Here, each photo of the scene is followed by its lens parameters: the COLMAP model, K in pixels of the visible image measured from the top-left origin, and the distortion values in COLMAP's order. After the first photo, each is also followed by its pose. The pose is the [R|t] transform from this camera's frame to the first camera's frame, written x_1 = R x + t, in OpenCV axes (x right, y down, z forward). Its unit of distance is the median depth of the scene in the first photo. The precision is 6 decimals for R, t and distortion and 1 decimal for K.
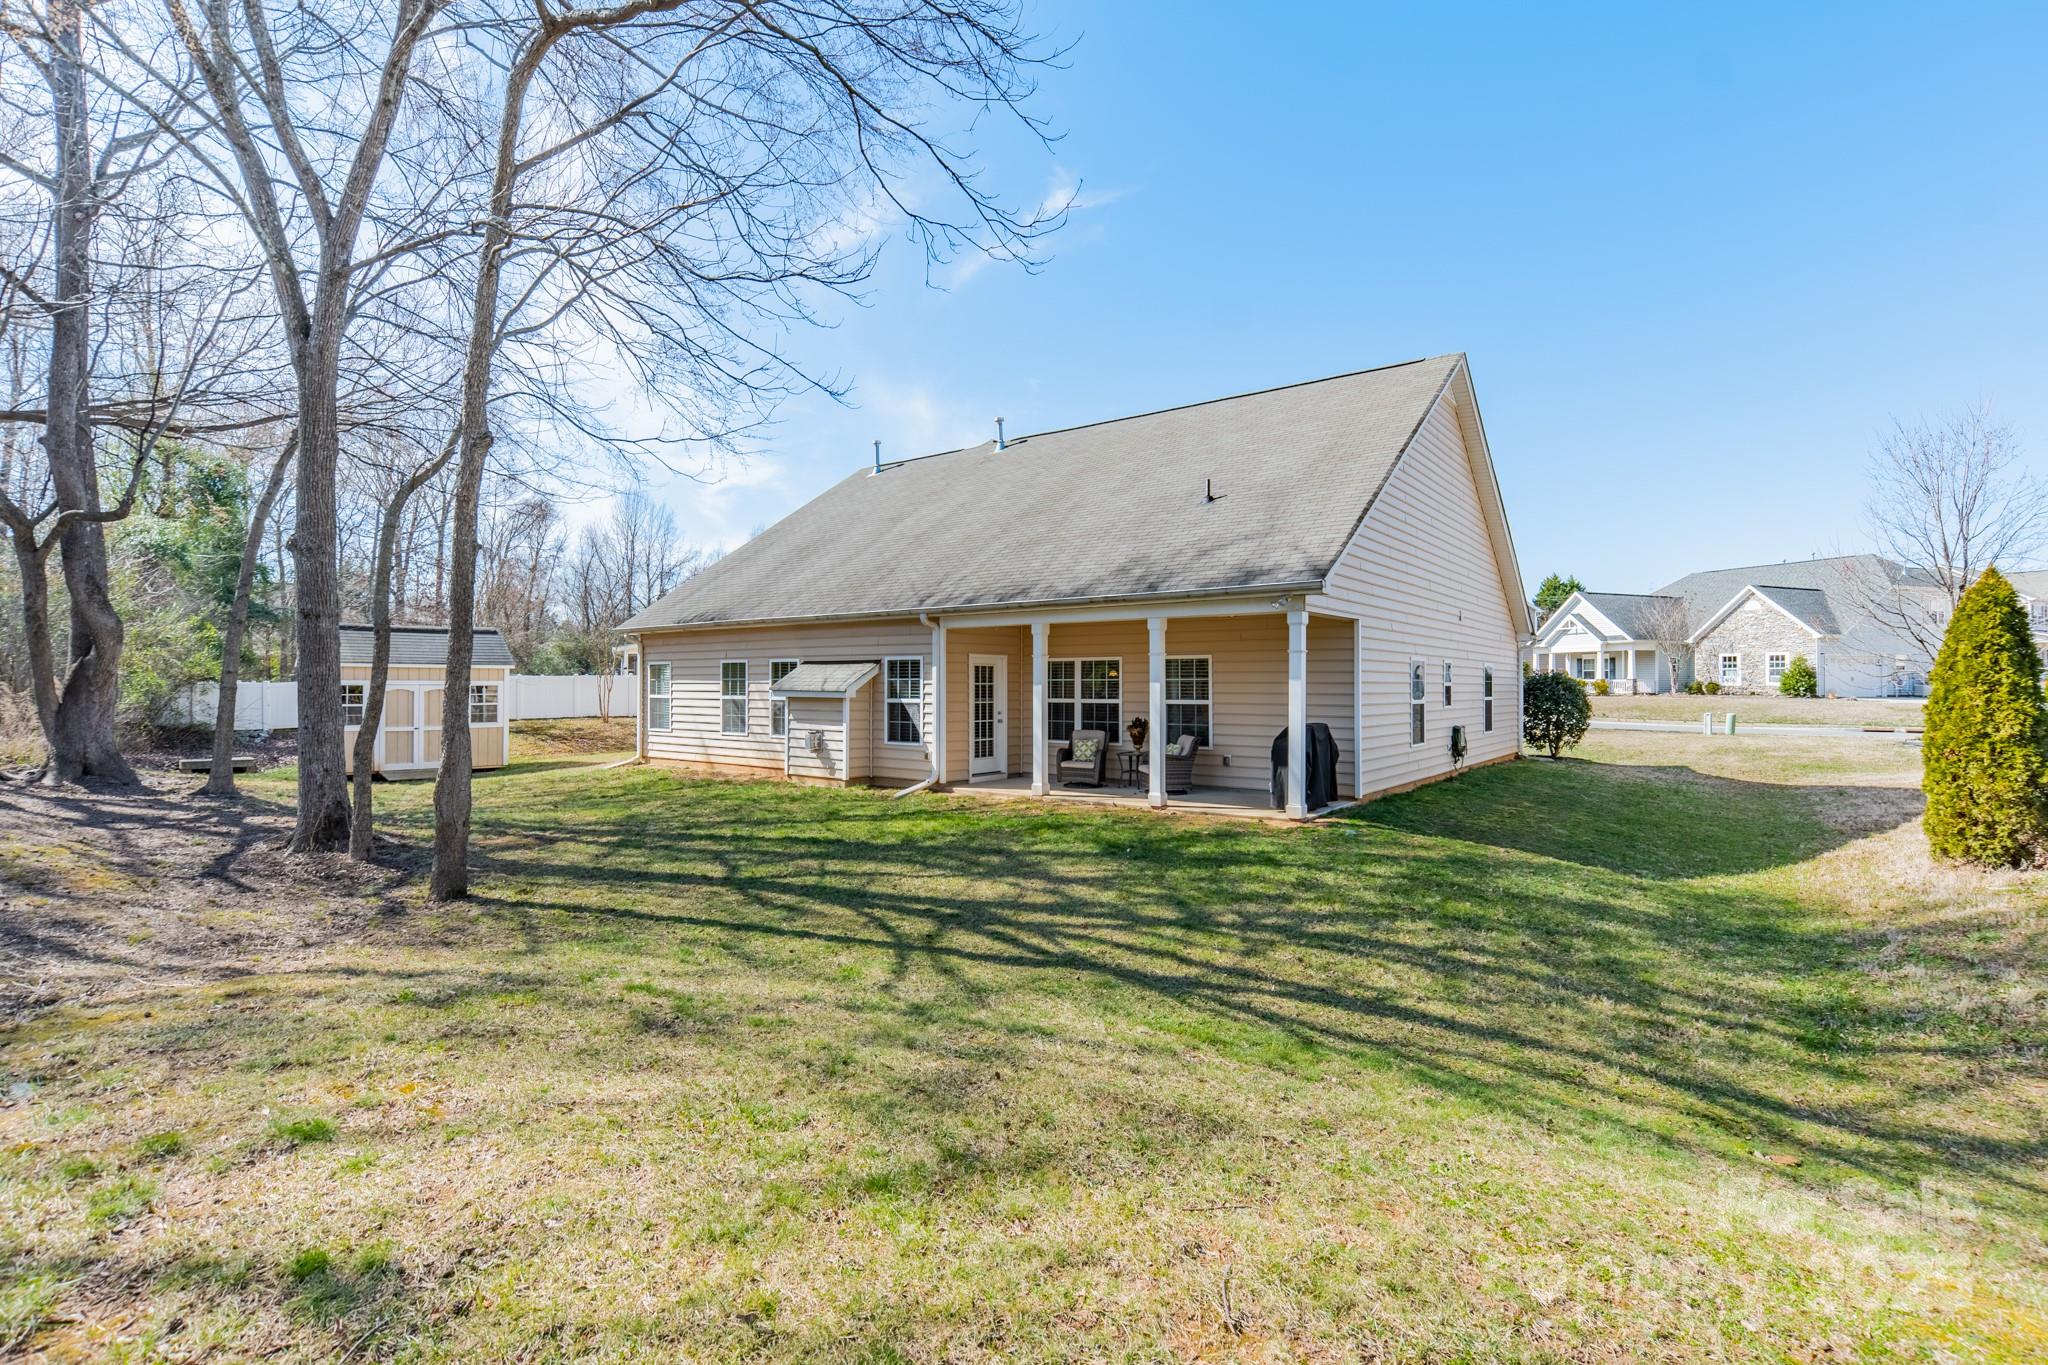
lens RADIAL K [[942.4, 0, 1032.1], [0, 942.4, 677.3], [0, 0, 1]] dist [0.000292, 0.000259]
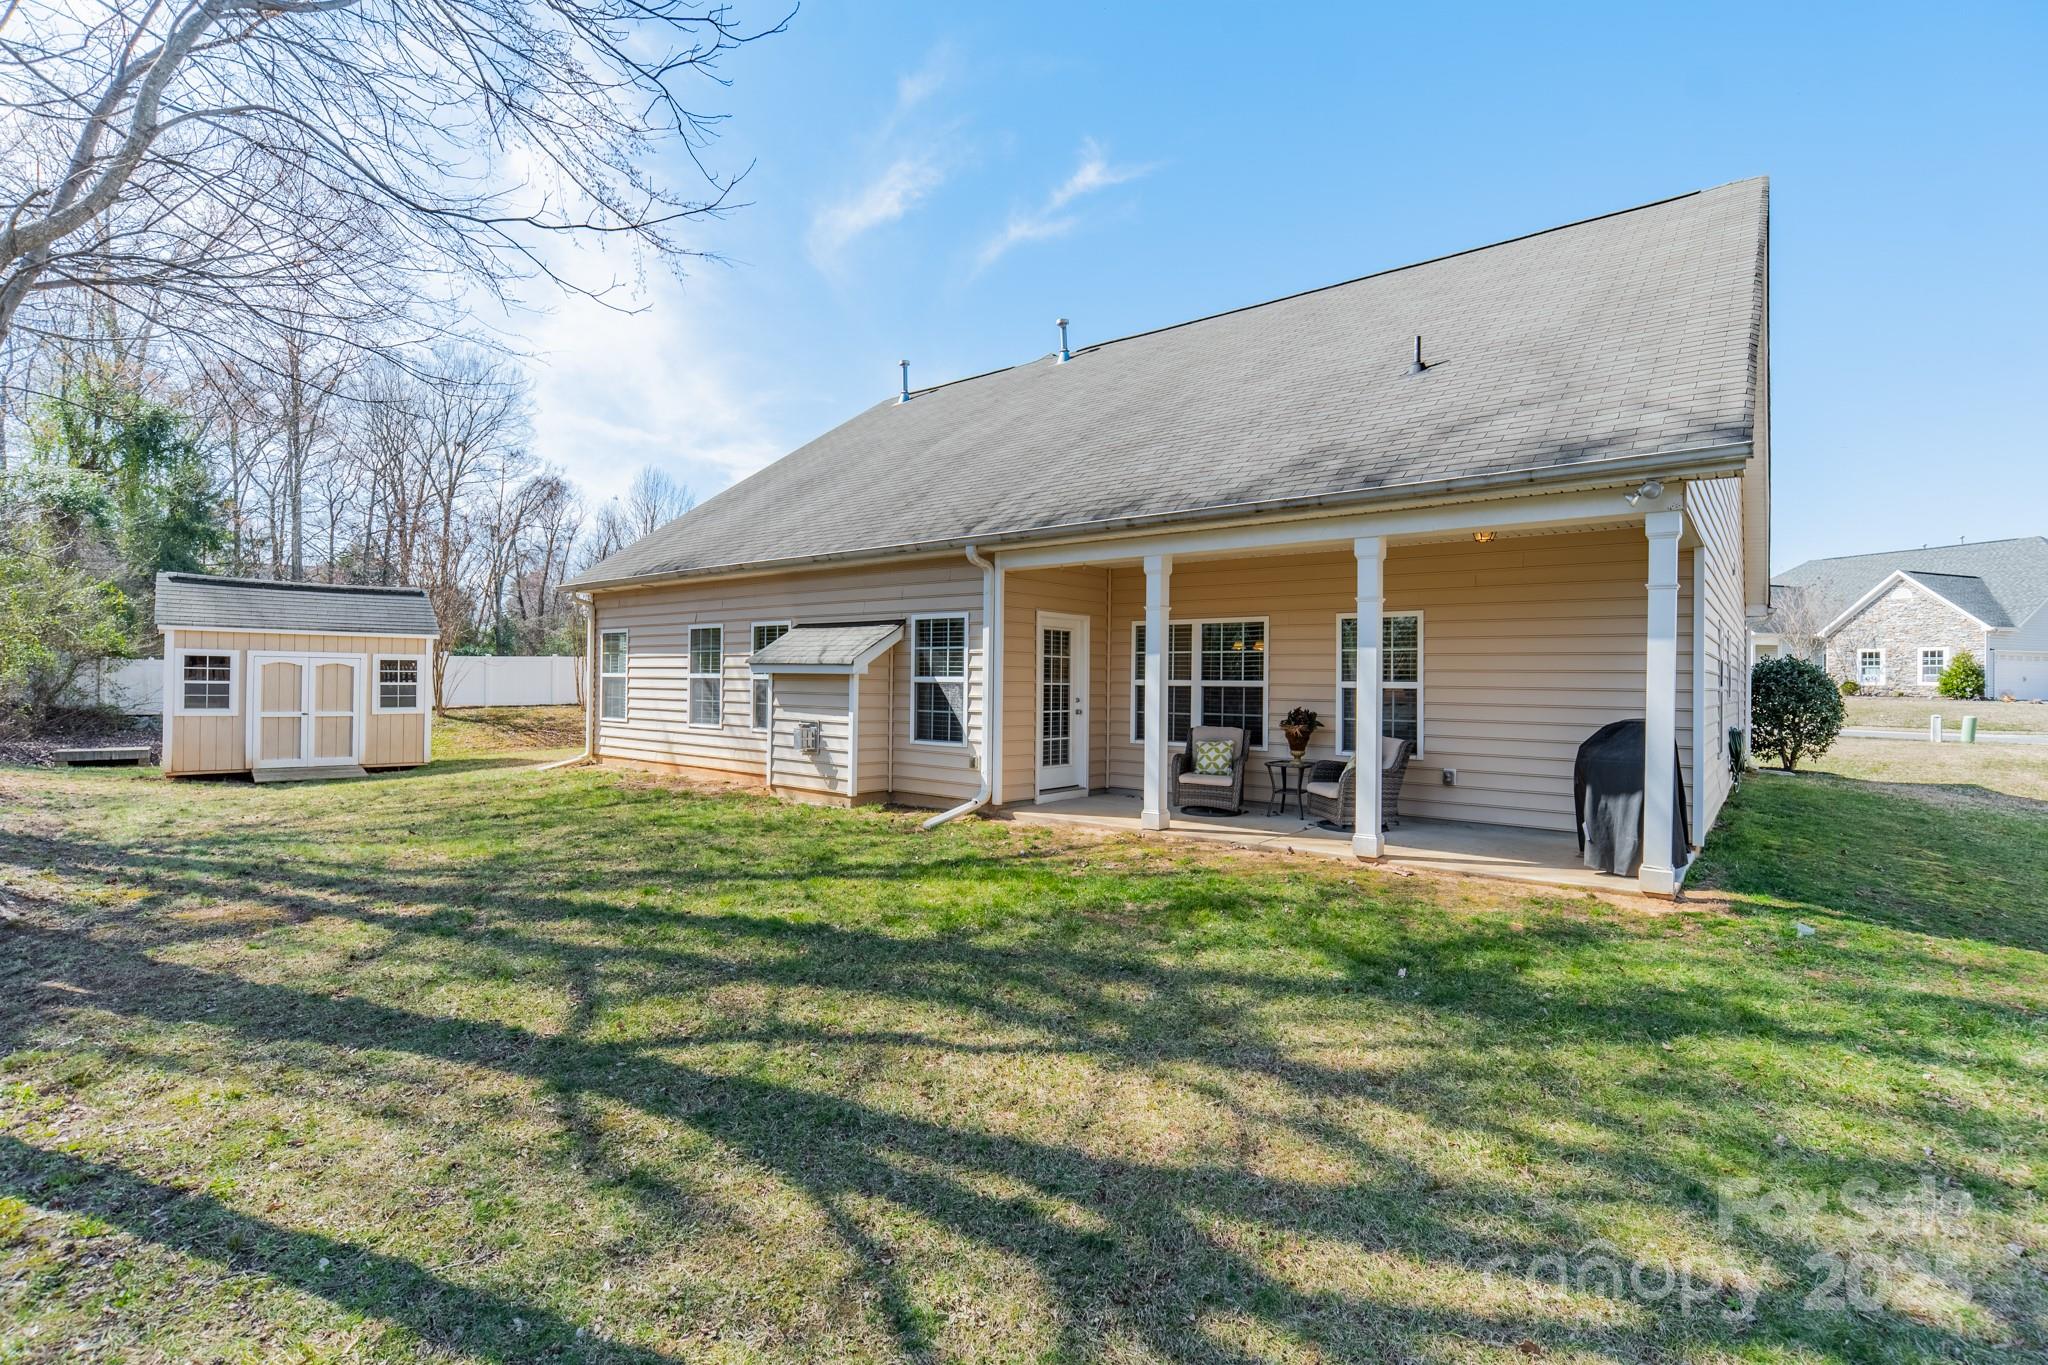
lens RADIAL K [[942.4, 0, 1022.2], [0, 942.4, 681.2], [0, 0, 1]] dist [0.000292, 0.000259]
pose [[0.999177, 0.010601, -0.039157, -0.050026], [-0.010277, 0.999911, 0.008466, 0.019390], [0.039243, -0.008057, 0.999197, 0.327321]]
